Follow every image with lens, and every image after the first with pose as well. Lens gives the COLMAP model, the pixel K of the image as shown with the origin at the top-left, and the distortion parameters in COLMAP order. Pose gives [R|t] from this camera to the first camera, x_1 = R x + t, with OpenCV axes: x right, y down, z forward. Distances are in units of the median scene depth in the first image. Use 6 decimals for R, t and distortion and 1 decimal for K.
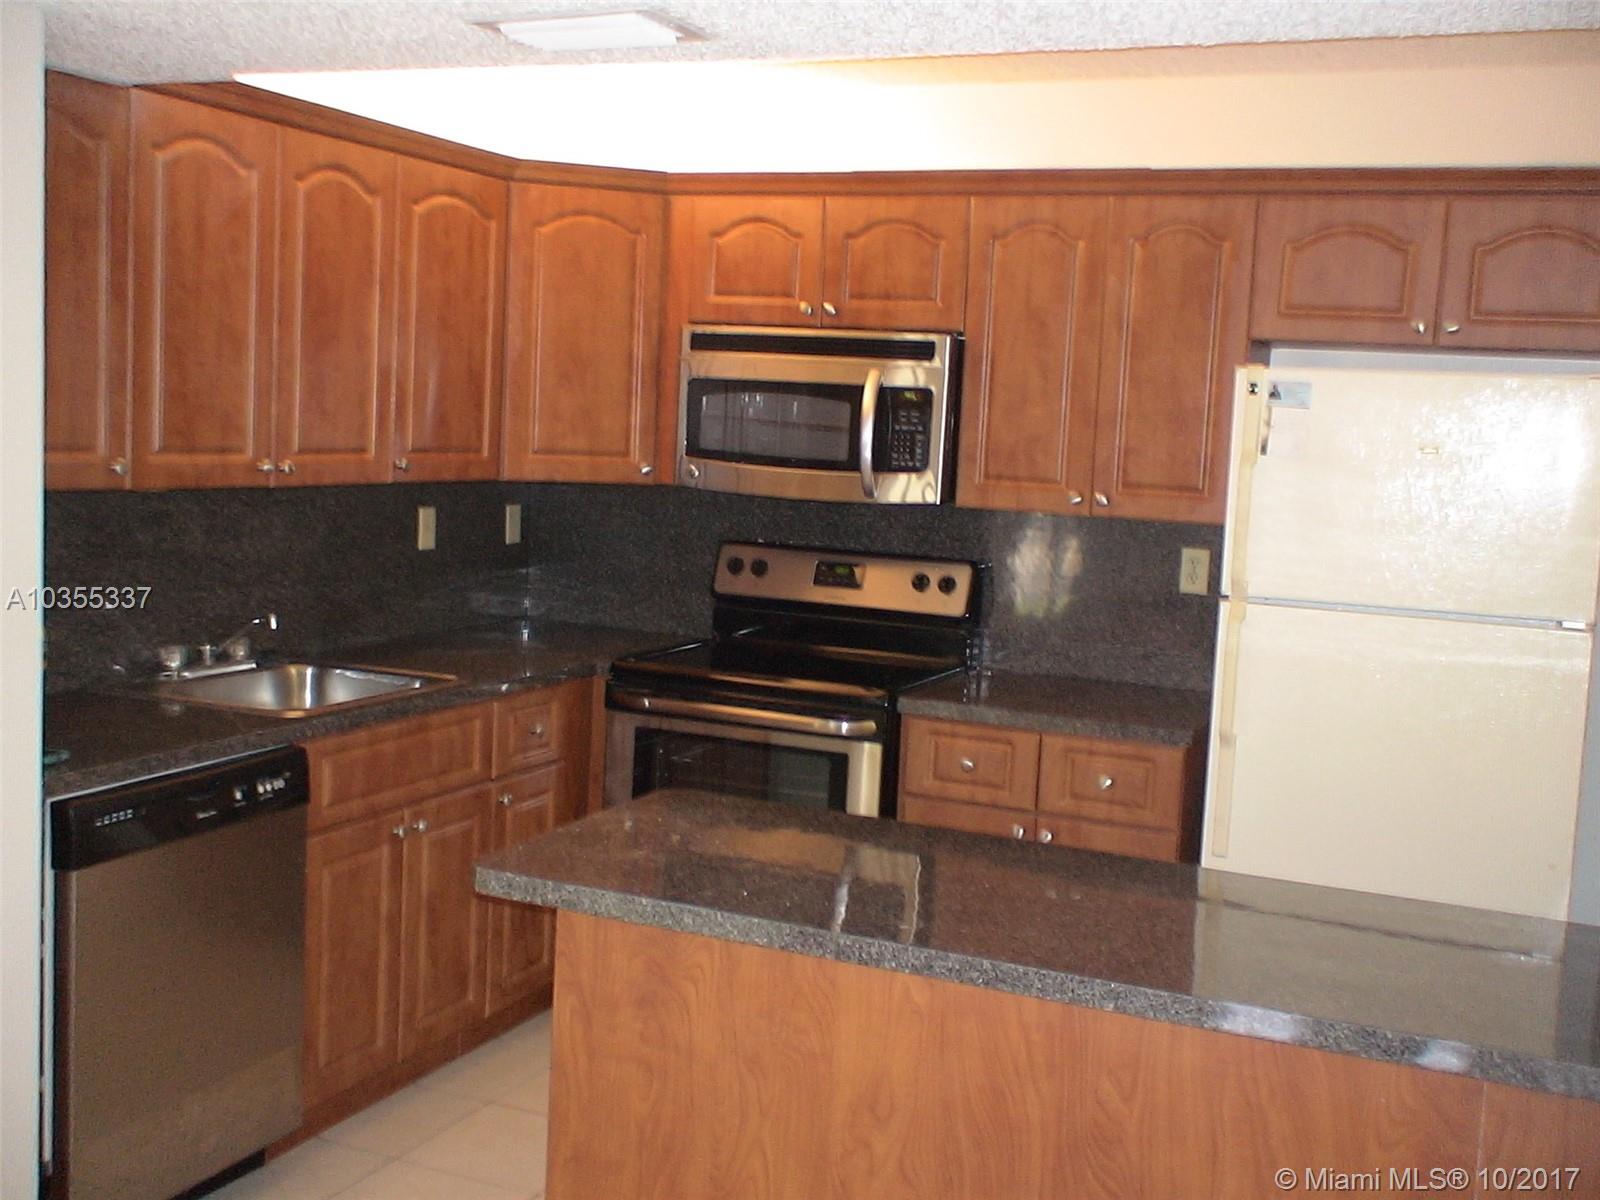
lens RADIAL K [[1776.6, 0, 791.1], [0, 1776.6, 603.0], [0, 0, 1]] dist [0.028999, 0.000000]
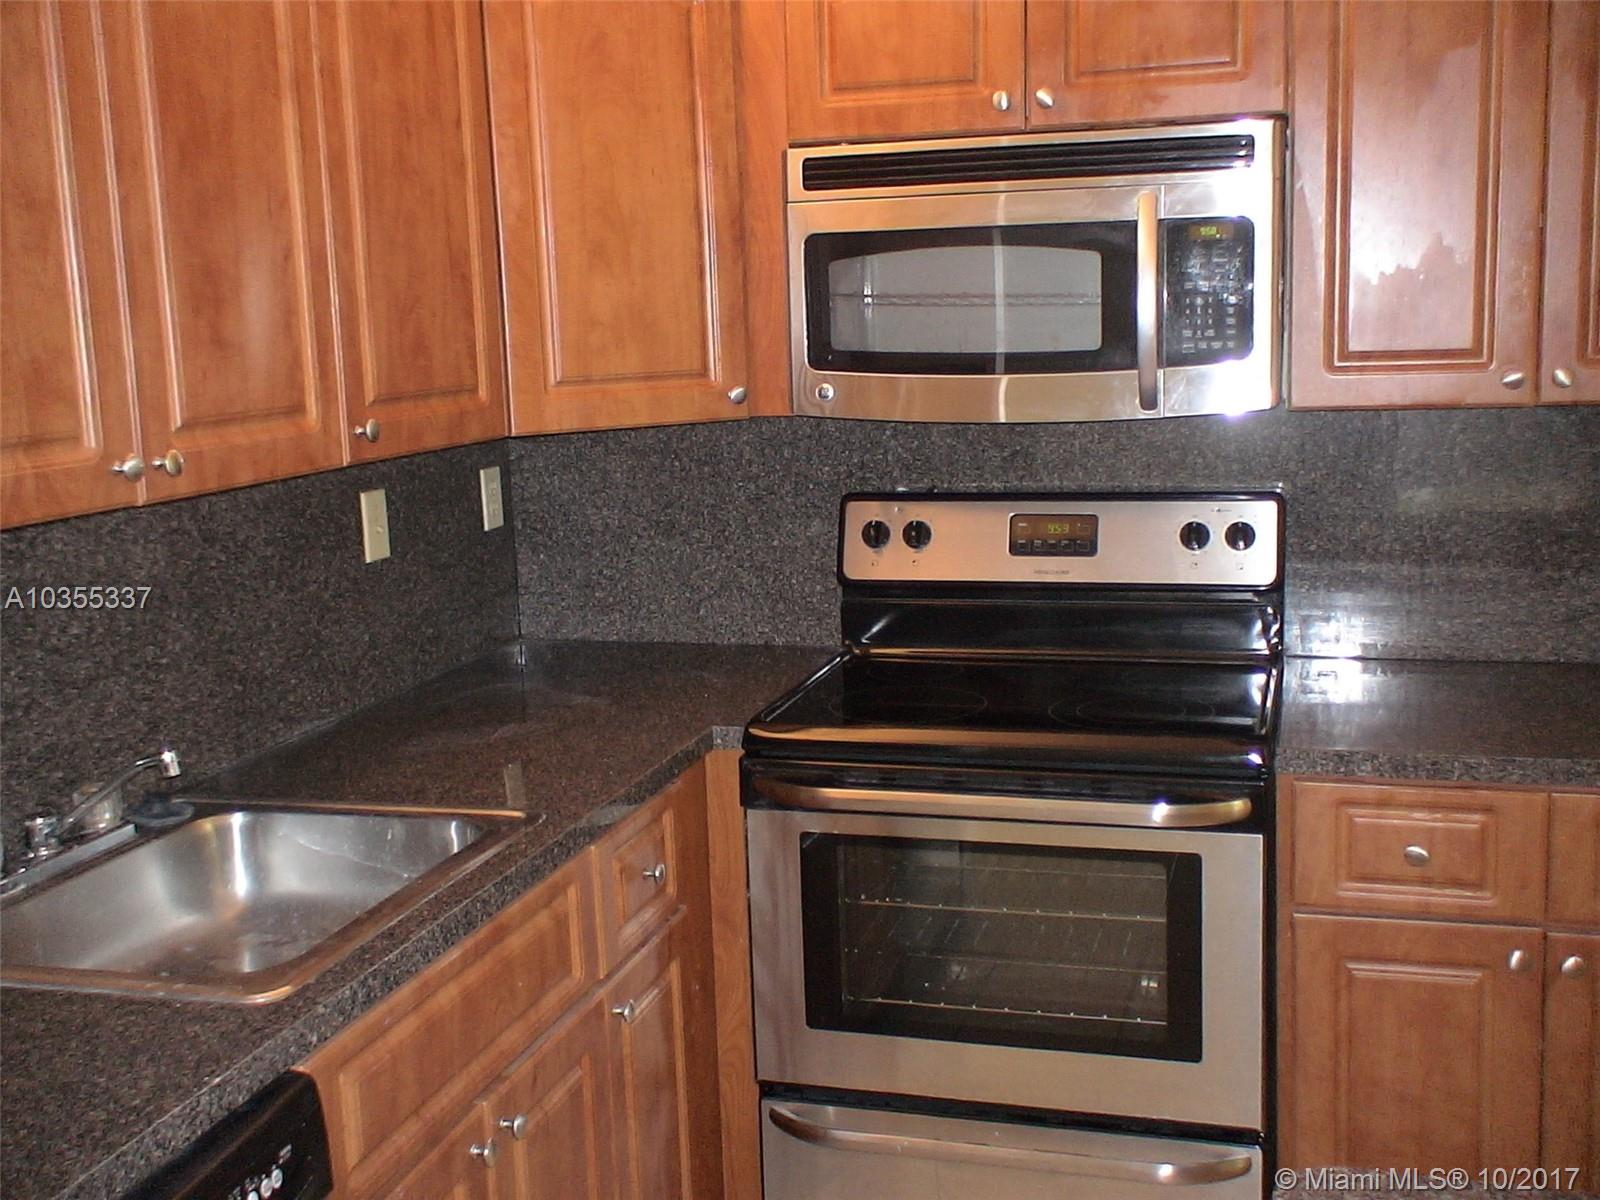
lens RADIAL K [[1776.6, 0, 809.3], [0, 1776.6, 602.4], [0, 0, 1]] dist [0.028999, 0.000000]
pose [[0.987154, -0.106367, 0.119222, -0.160165], [0.099193, 0.992970, 0.064594, -0.048535], [-0.125255, -0.051938, 0.990764, 0.455206]]
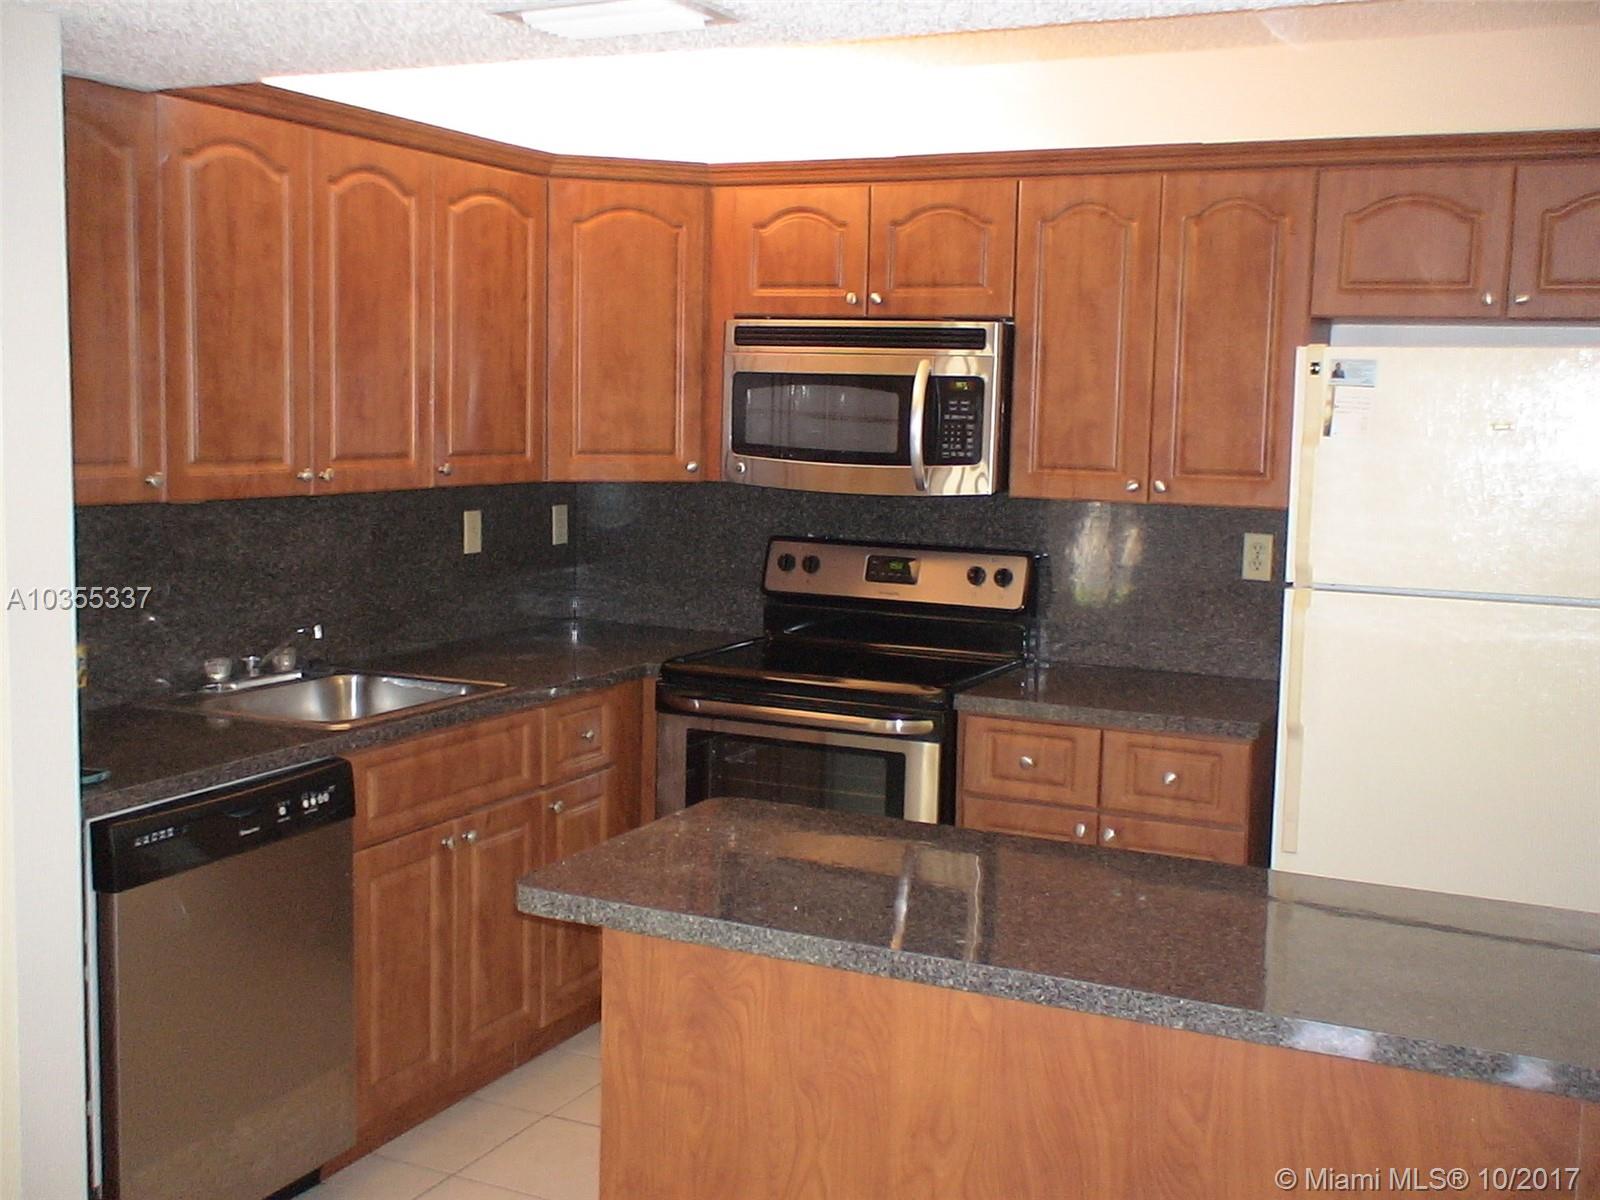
lens RADIAL K [[1776.6, 0, 794.8], [0, 1776.6, 602.6], [0, 0, 1]] dist [0.028999, 0.000000]
pose [[0.999249, -0.023131, -0.031092, 0.004270], [0.023281, 0.999719, 0.004482, -0.003709], [0.030980, -0.005203, 0.999506, 0.022160]]
